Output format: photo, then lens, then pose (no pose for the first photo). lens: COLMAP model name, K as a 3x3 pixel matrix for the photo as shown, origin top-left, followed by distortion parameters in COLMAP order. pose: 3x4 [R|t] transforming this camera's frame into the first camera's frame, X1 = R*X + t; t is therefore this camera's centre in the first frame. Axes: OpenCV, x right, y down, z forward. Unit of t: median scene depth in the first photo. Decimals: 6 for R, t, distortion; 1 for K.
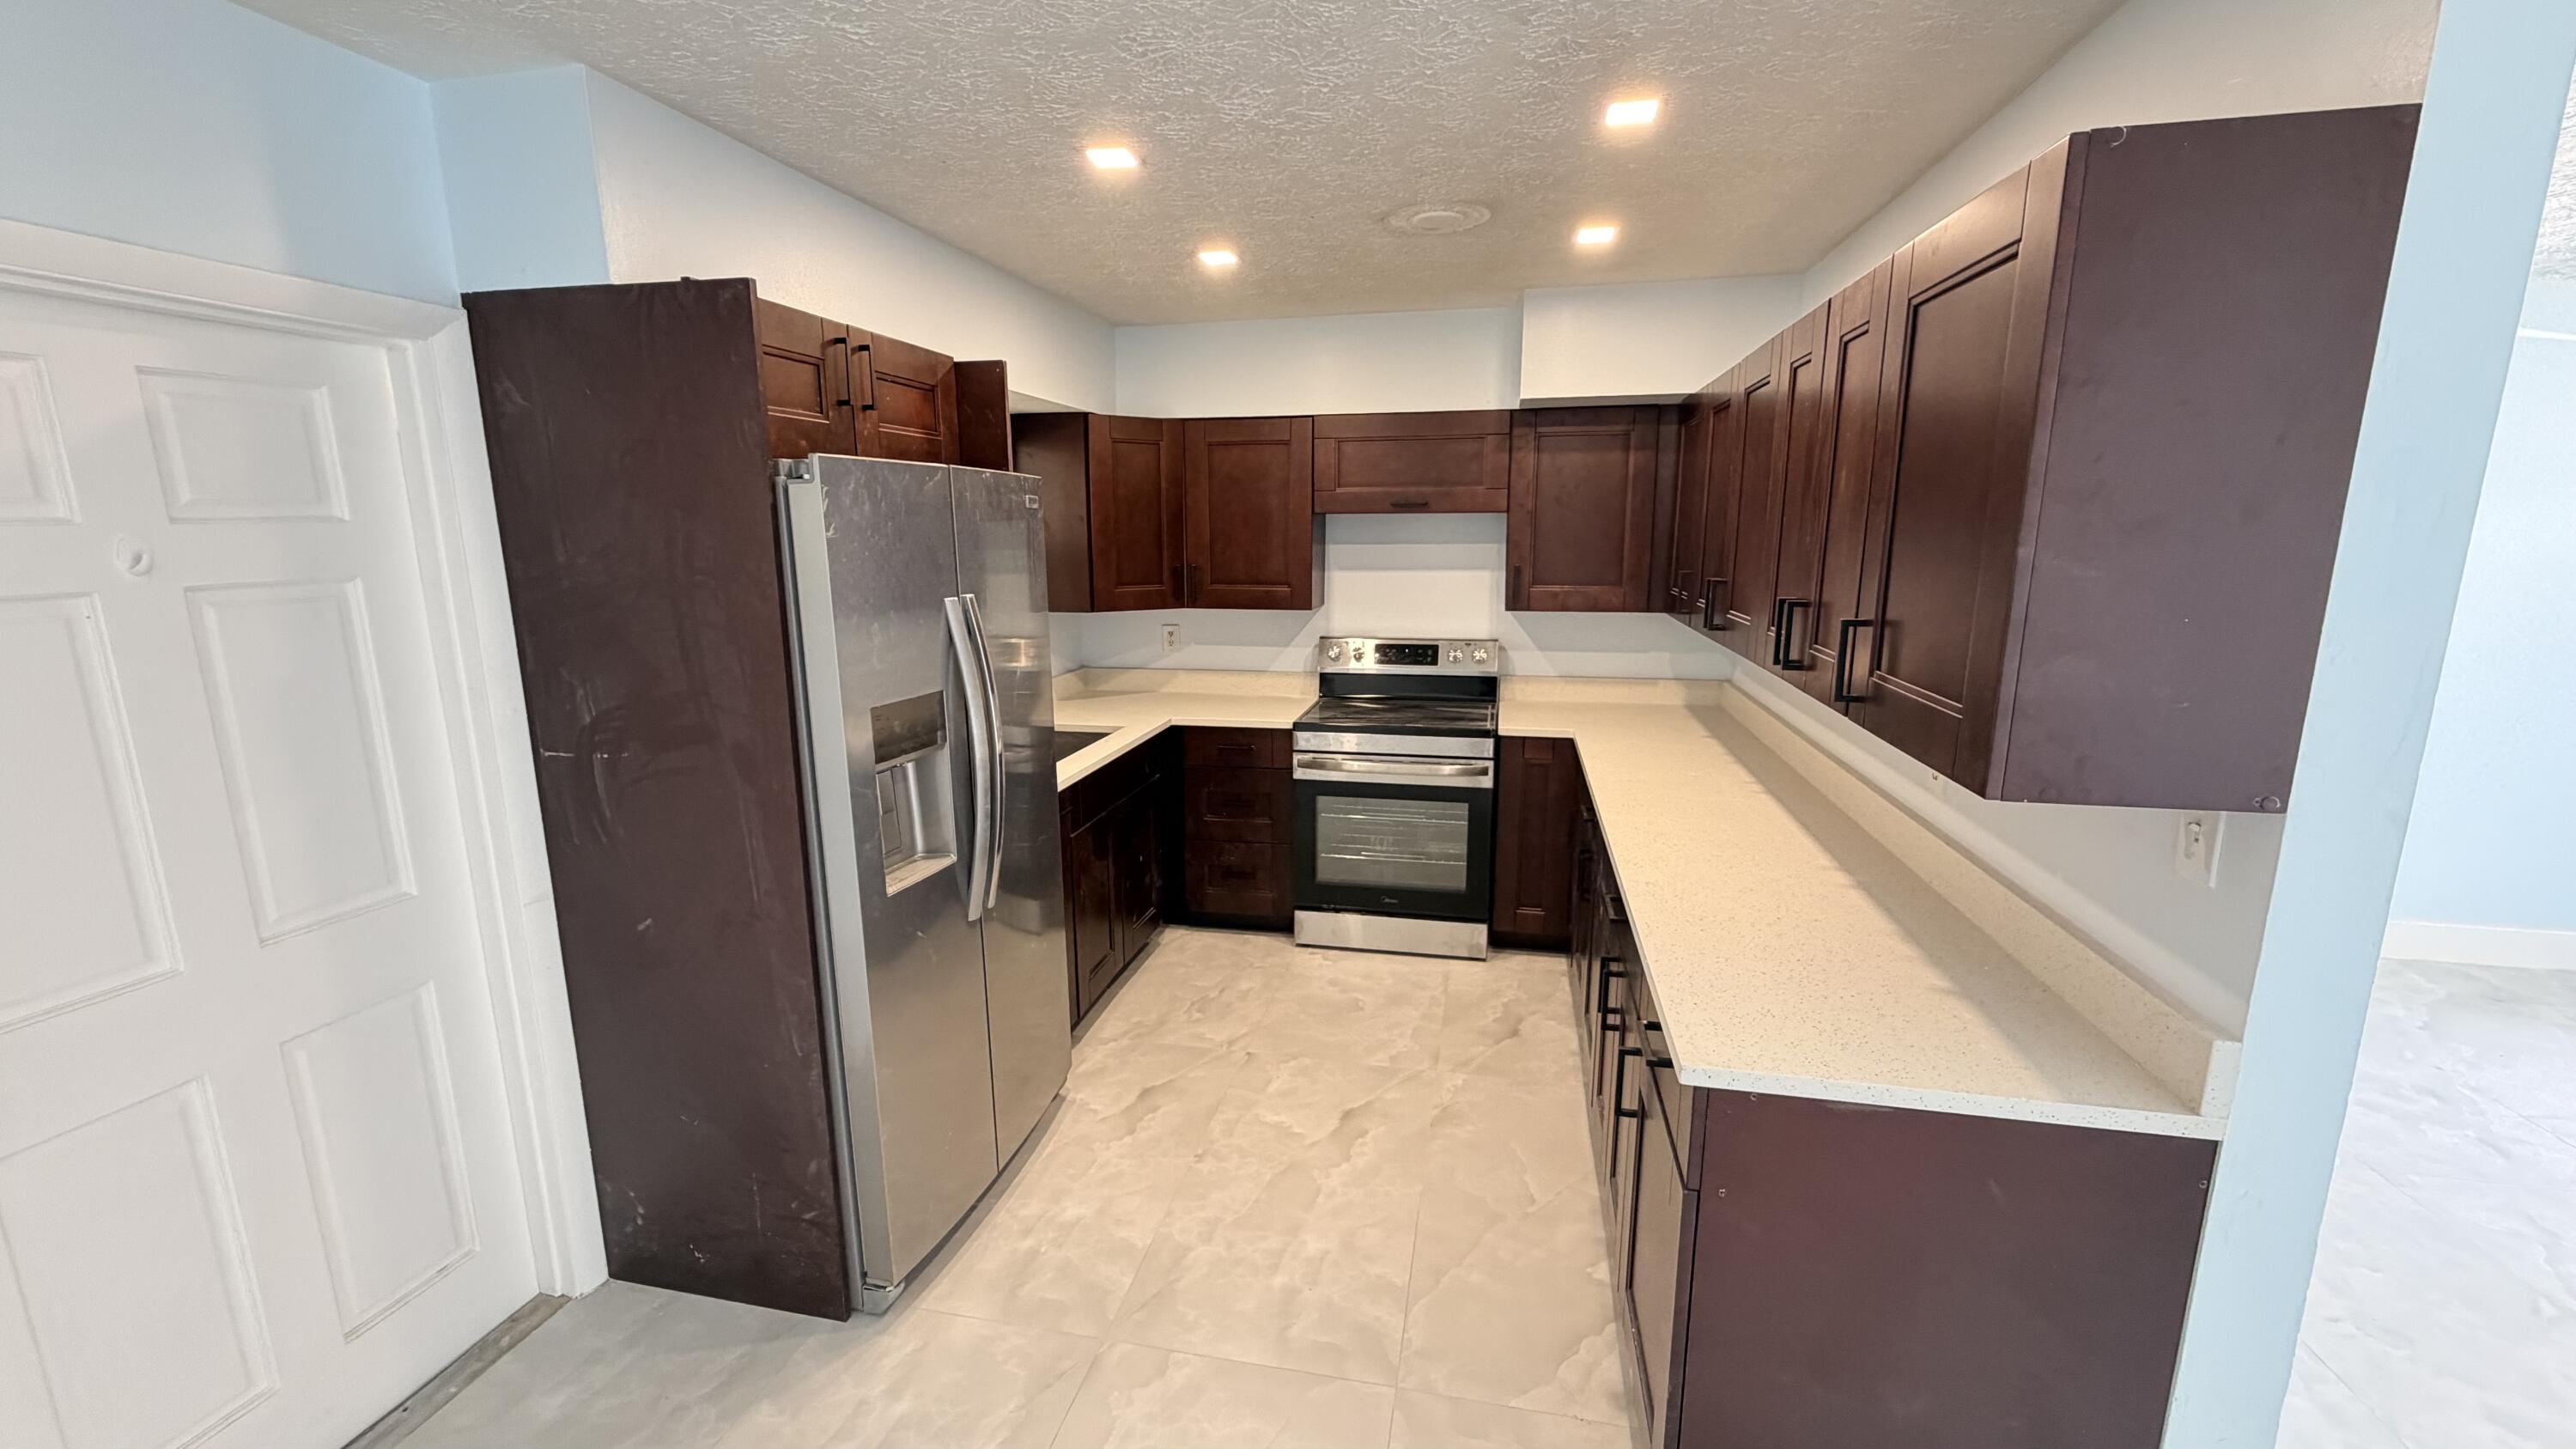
lens RADIAL K [[1028.3, 0, 1278.9], [0, 1028.3, 731.3], [0, 0, 1]] dist [0.000705, 0.000368]
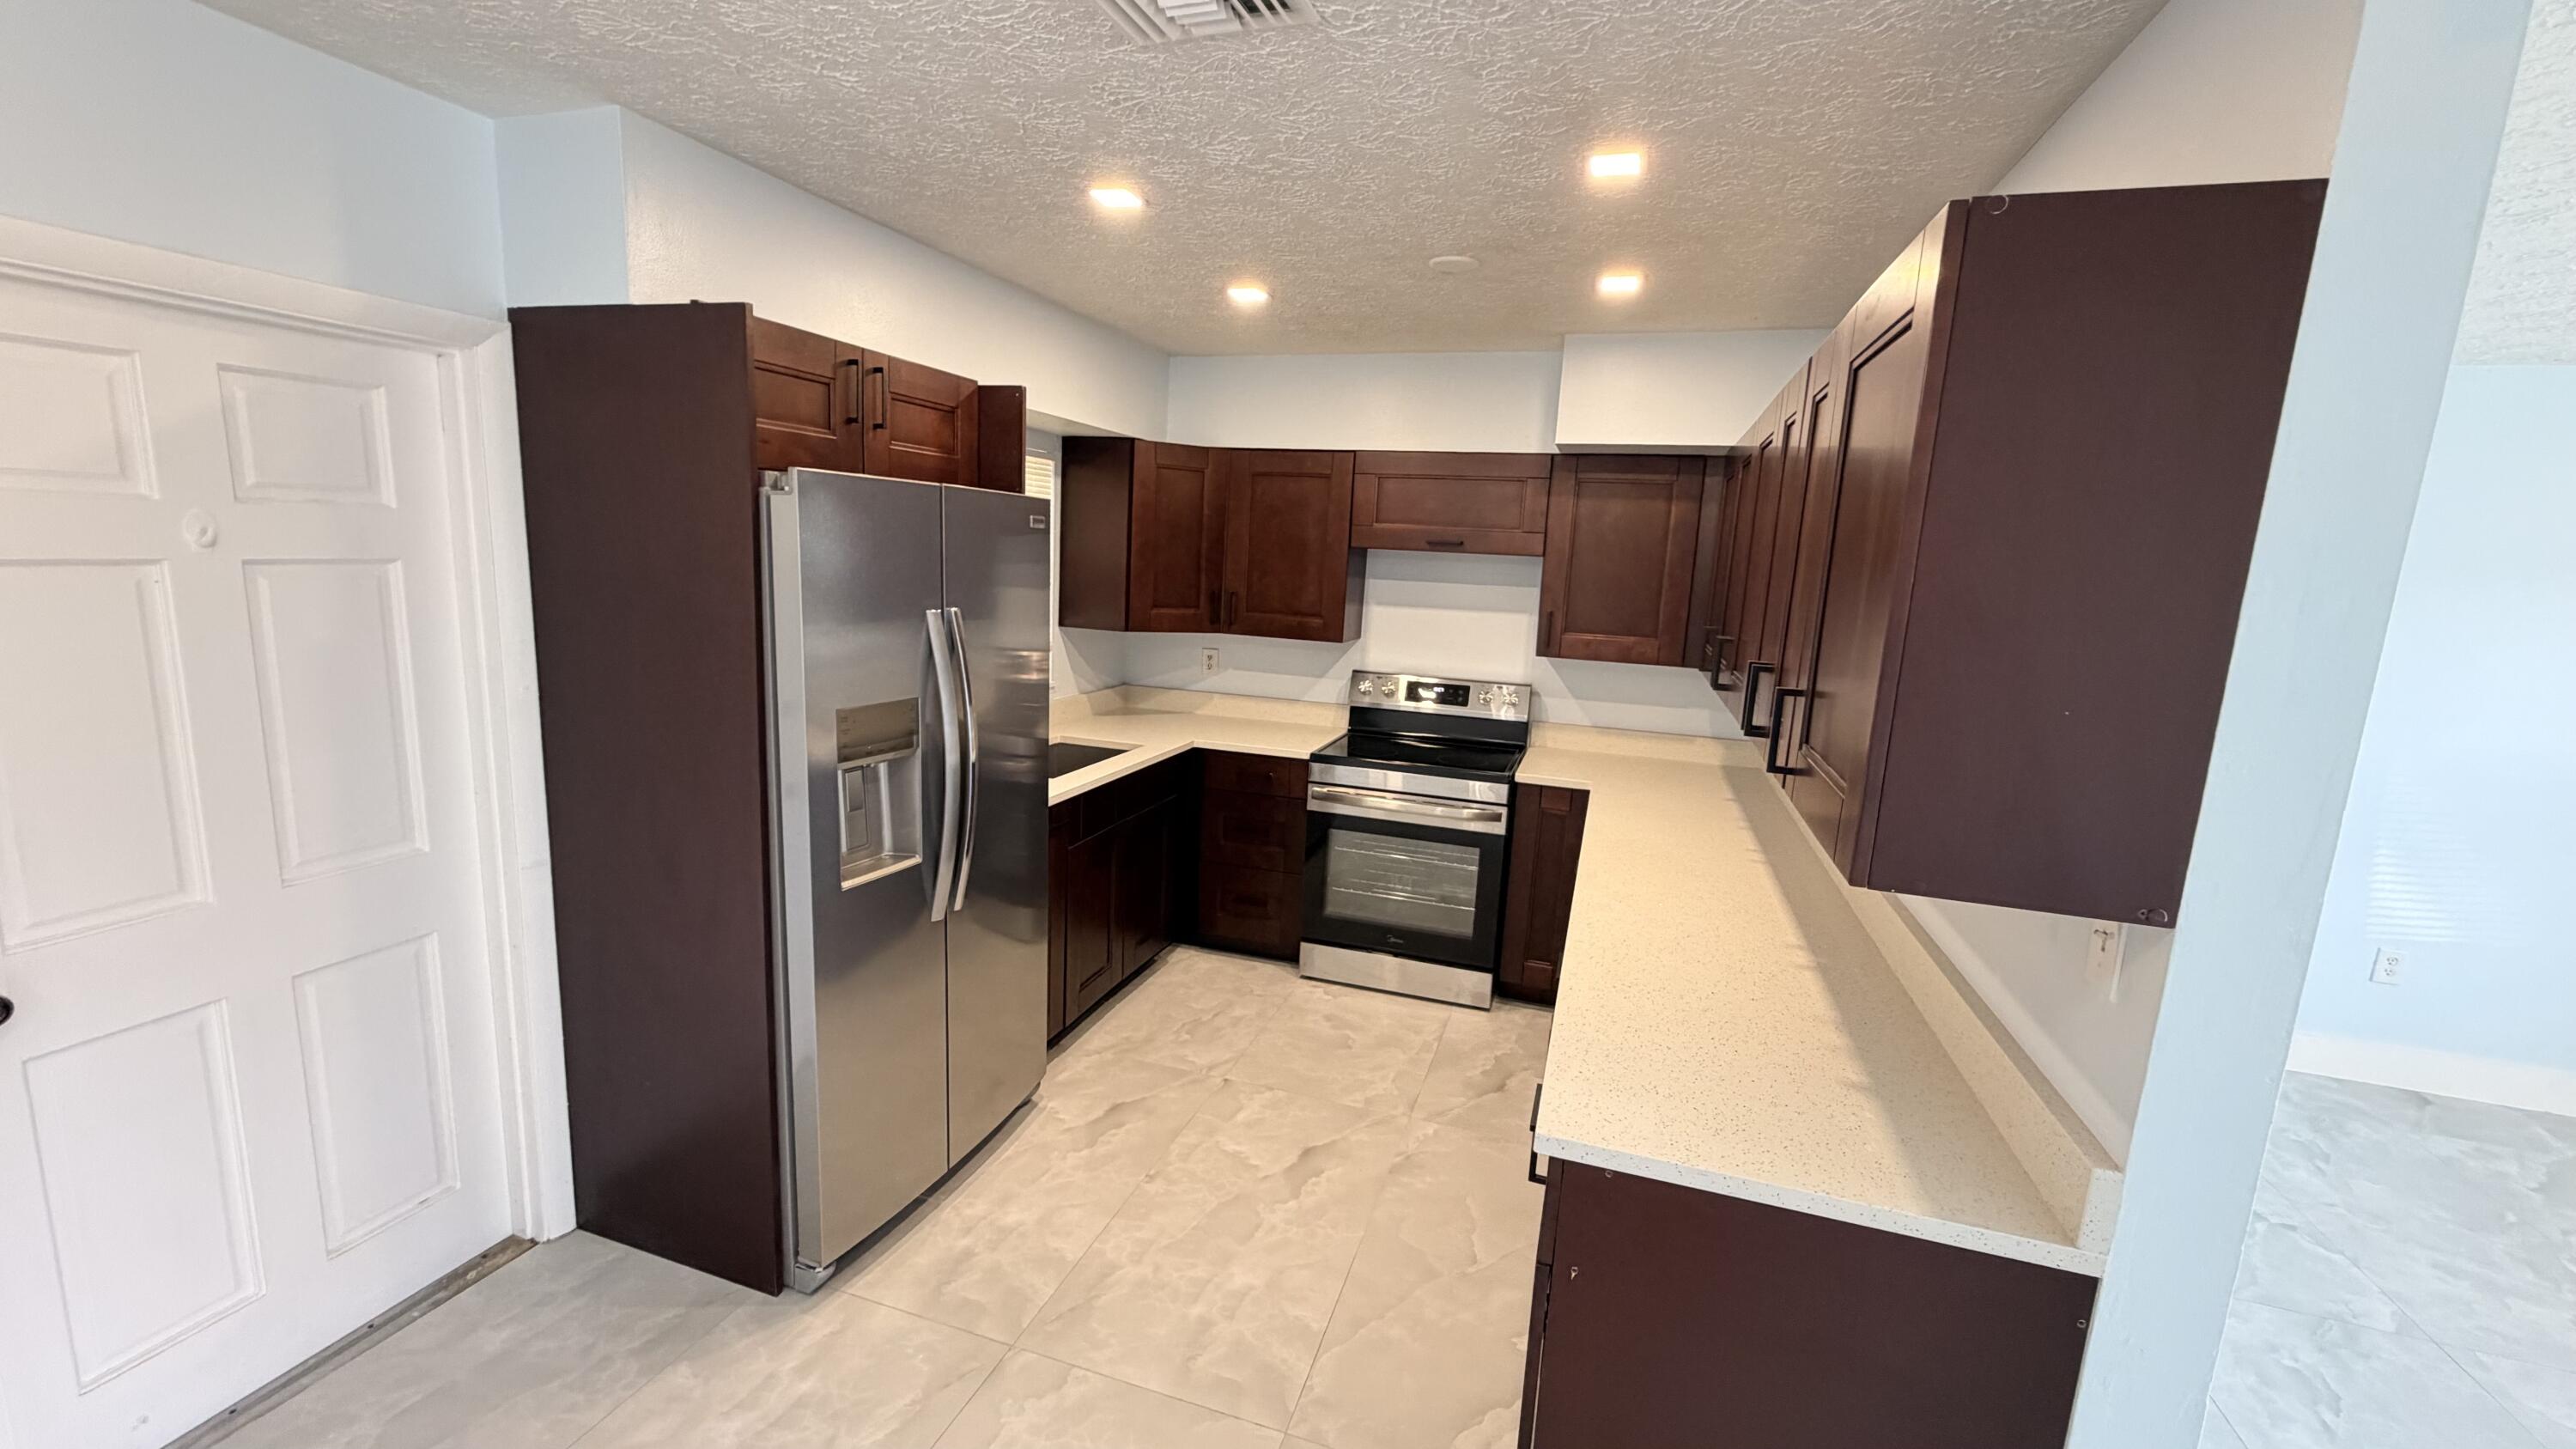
lens RADIAL K [[1028.3, 0, 1278.9], [0, 1028.3, 731.3], [0, 0, 1]] dist [0.000705, 0.000368]
pose [[0.992638, 0.071296, -0.097915, 0.122082], [-0.073834, 0.997016, -0.022548, -0.008005], [0.096016, 0.029611, 0.994939, -0.001432]]
